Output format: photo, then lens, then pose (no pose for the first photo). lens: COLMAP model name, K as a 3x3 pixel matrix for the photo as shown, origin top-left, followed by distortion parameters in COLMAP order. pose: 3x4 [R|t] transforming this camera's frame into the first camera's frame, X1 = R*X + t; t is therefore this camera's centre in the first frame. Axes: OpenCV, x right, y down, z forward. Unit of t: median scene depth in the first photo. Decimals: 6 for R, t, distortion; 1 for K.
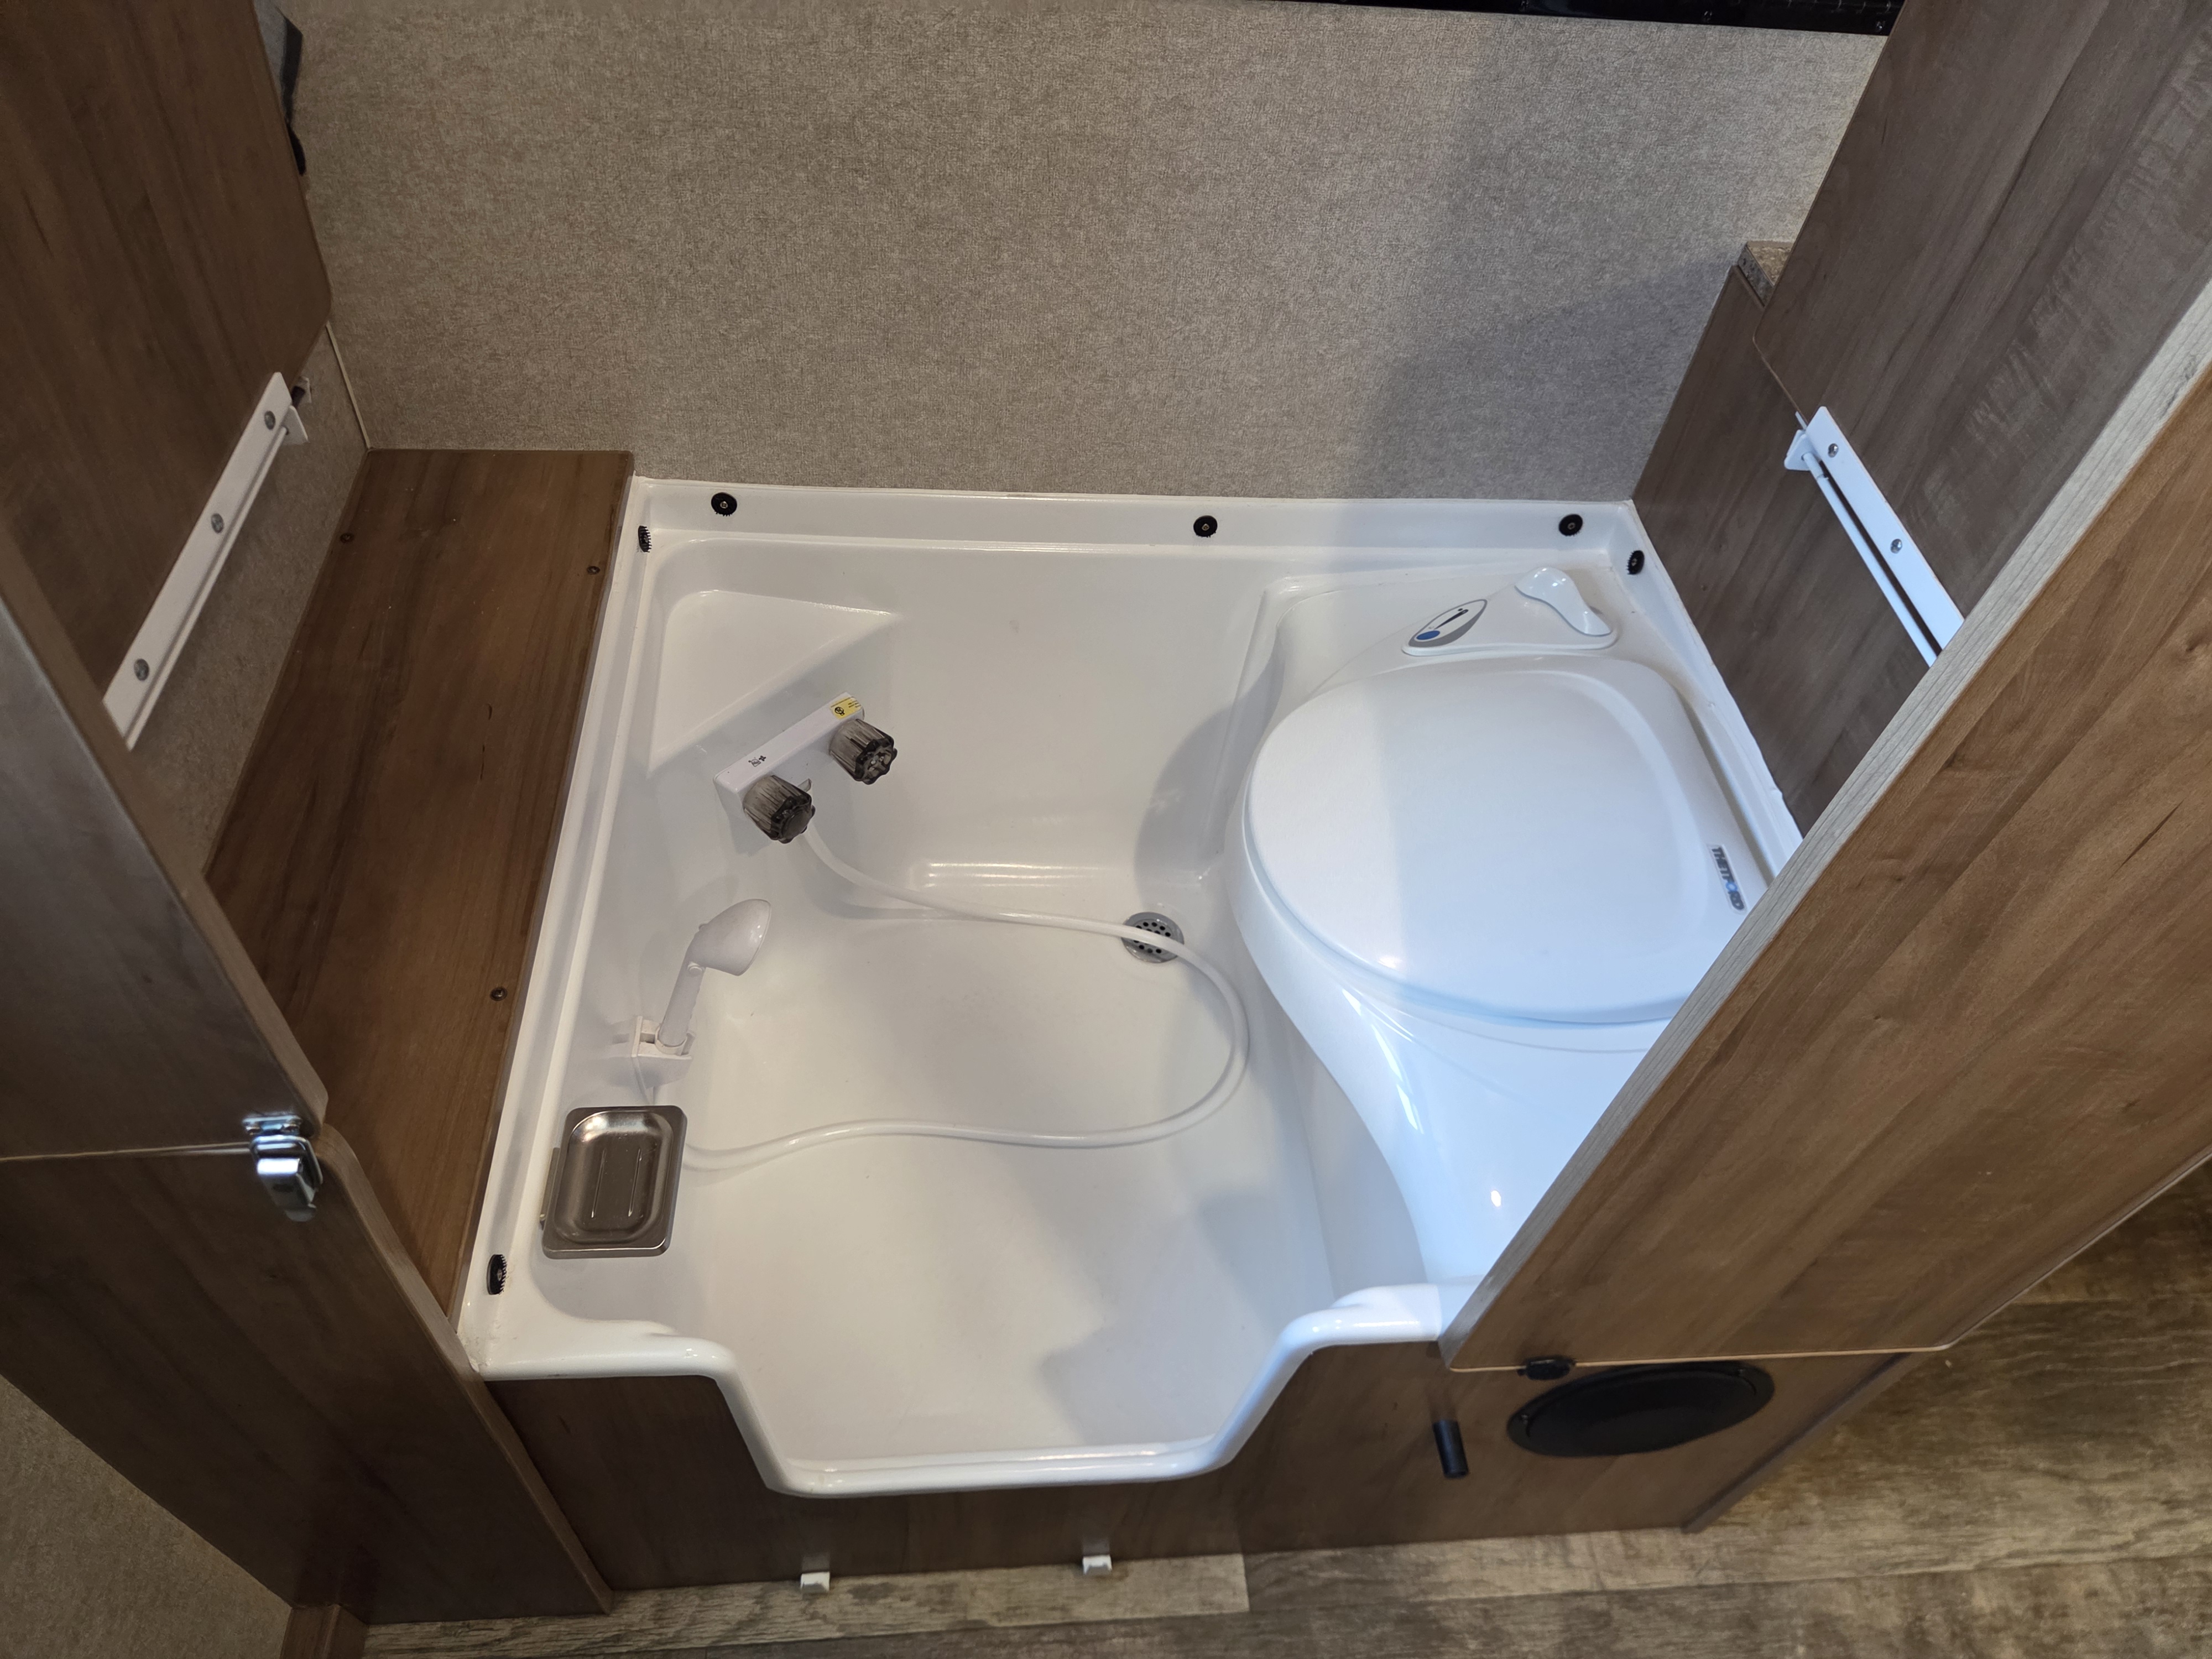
lens RADIAL K [[1486.1, 0, 1096.0], [0, 1486.1, 828.9], [0, 0, 1]] dist [0.065683, -0.056151]
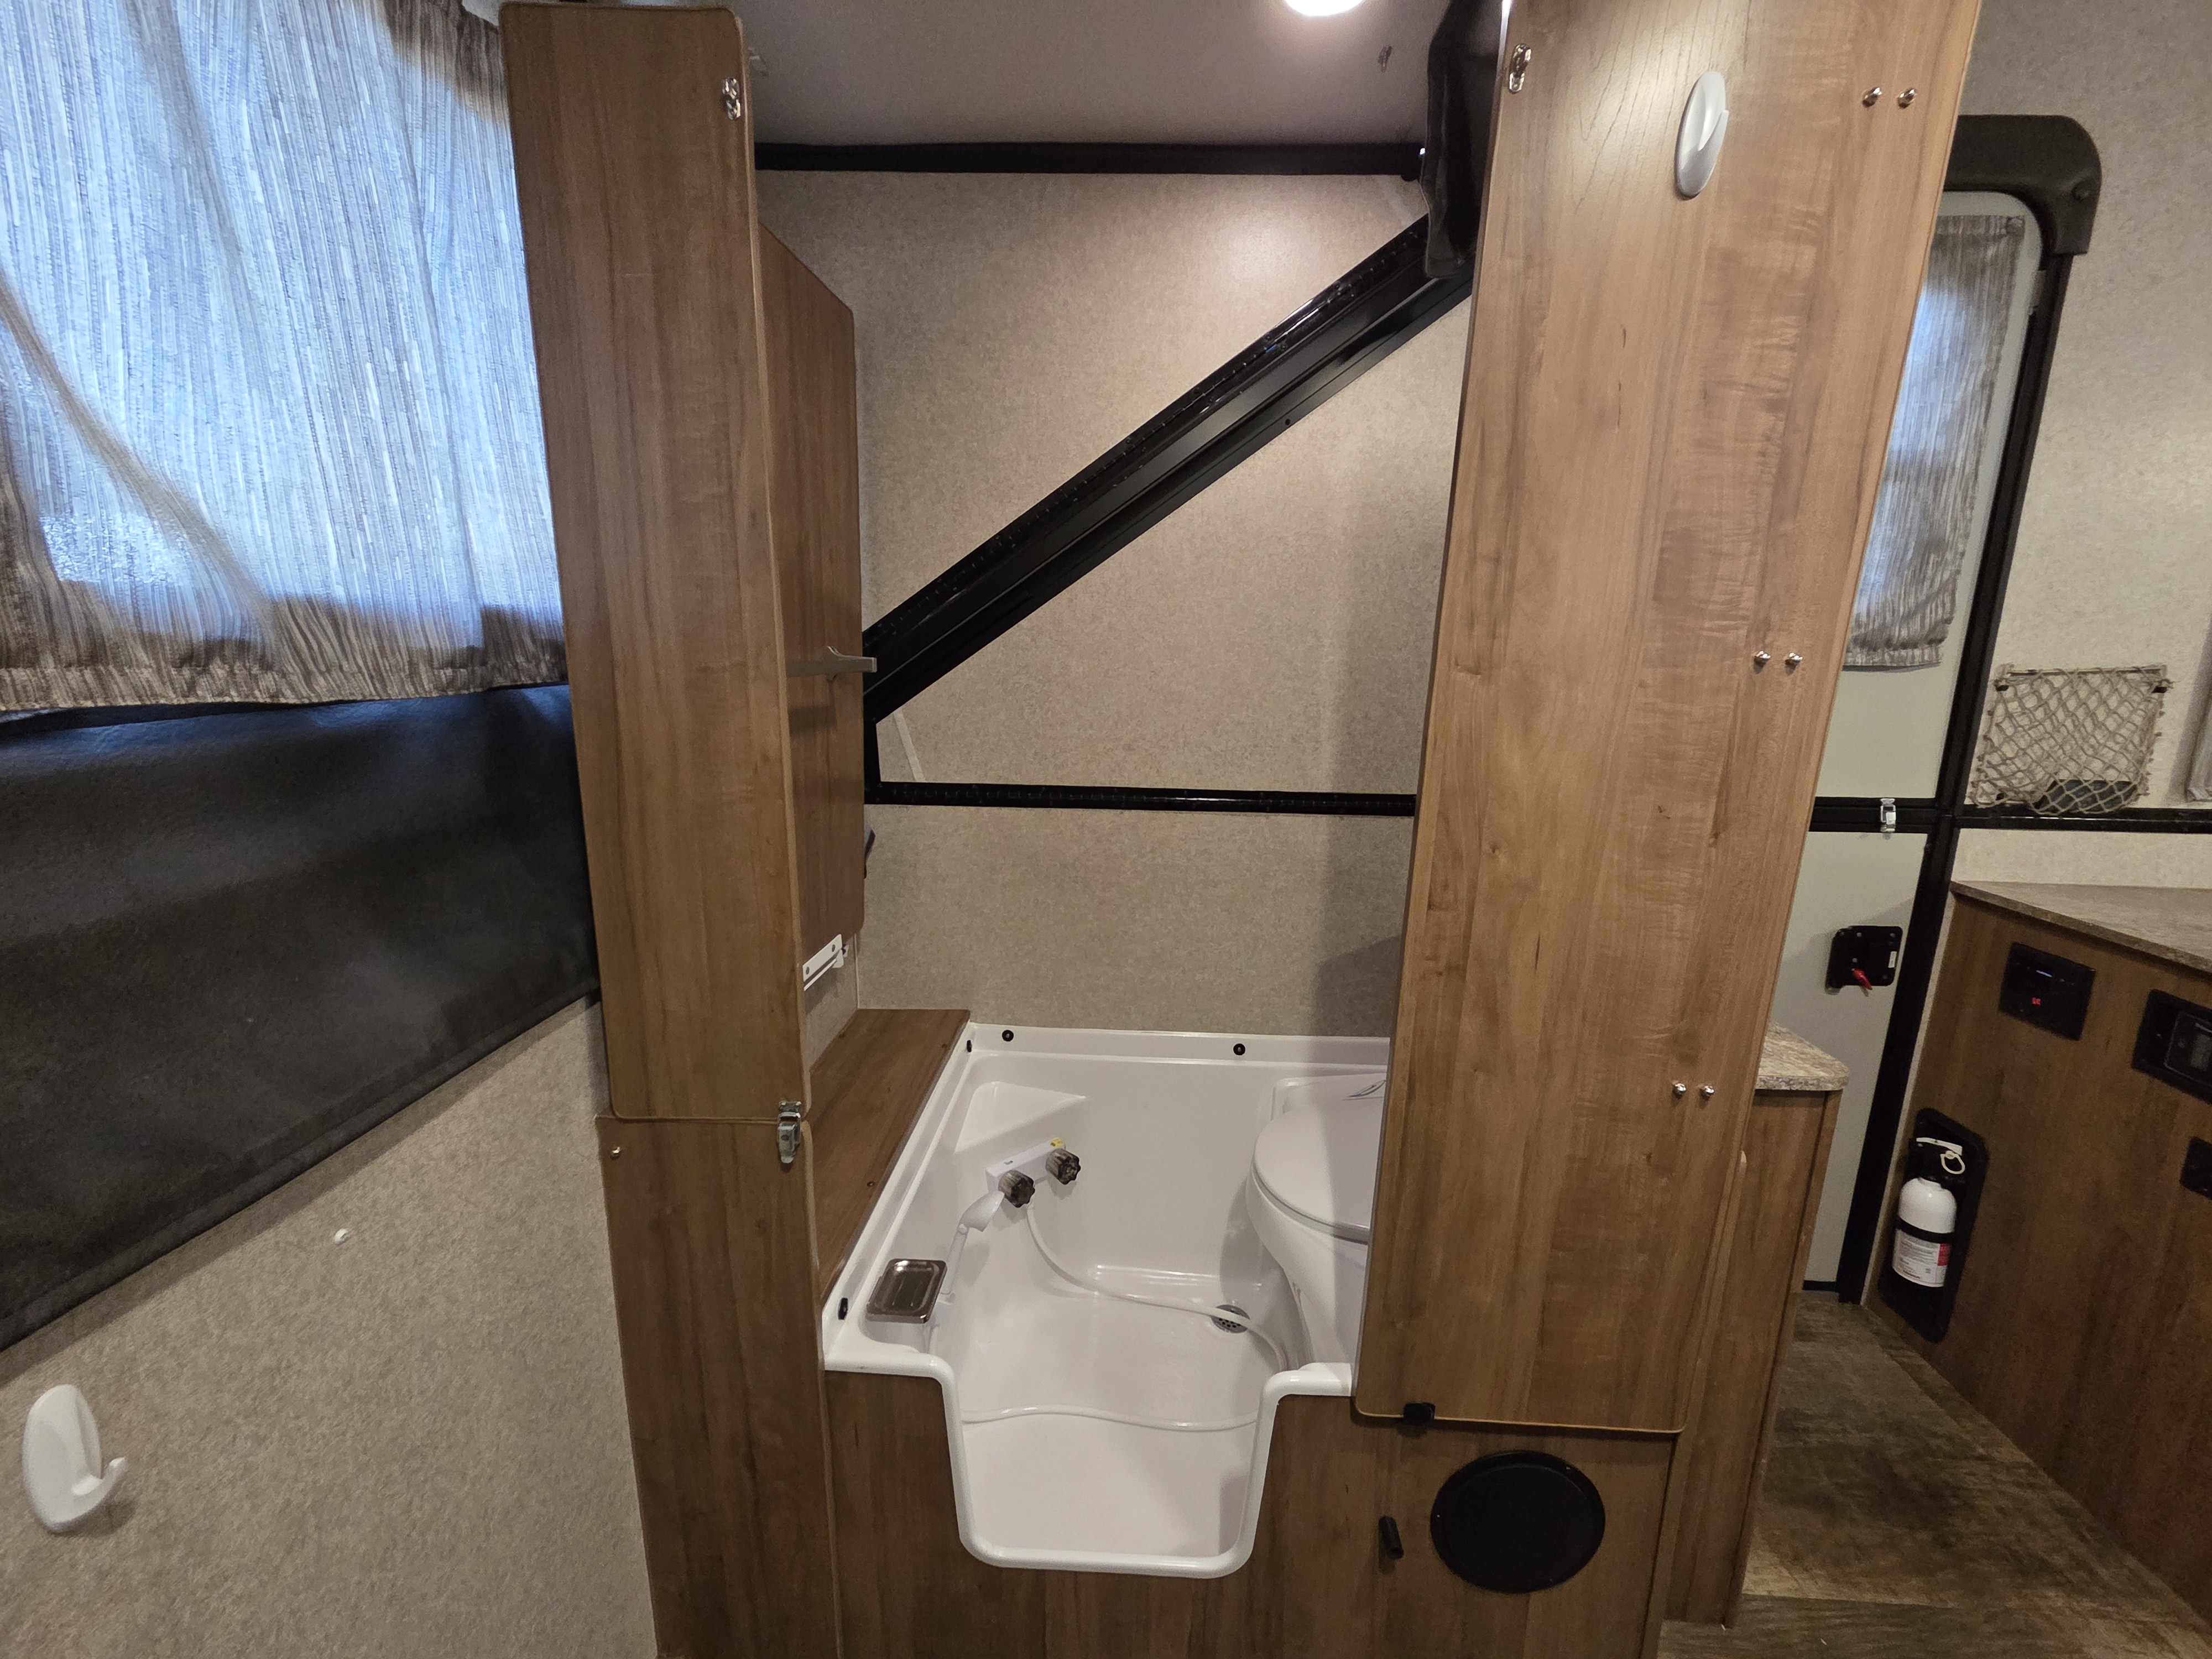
lens RADIAL K [[894.1, 0, 1114.3], [0, 894.1, 834.0], [0, 0, 1]] dist [0.000924, -0.000595]
pose [[0.989792, -0.045348, -0.135109, 0.092451], [-0.045801, 0.796518, -0.602877, 0.335723], [0.134956, 0.602912, 0.786311, -0.163218]]
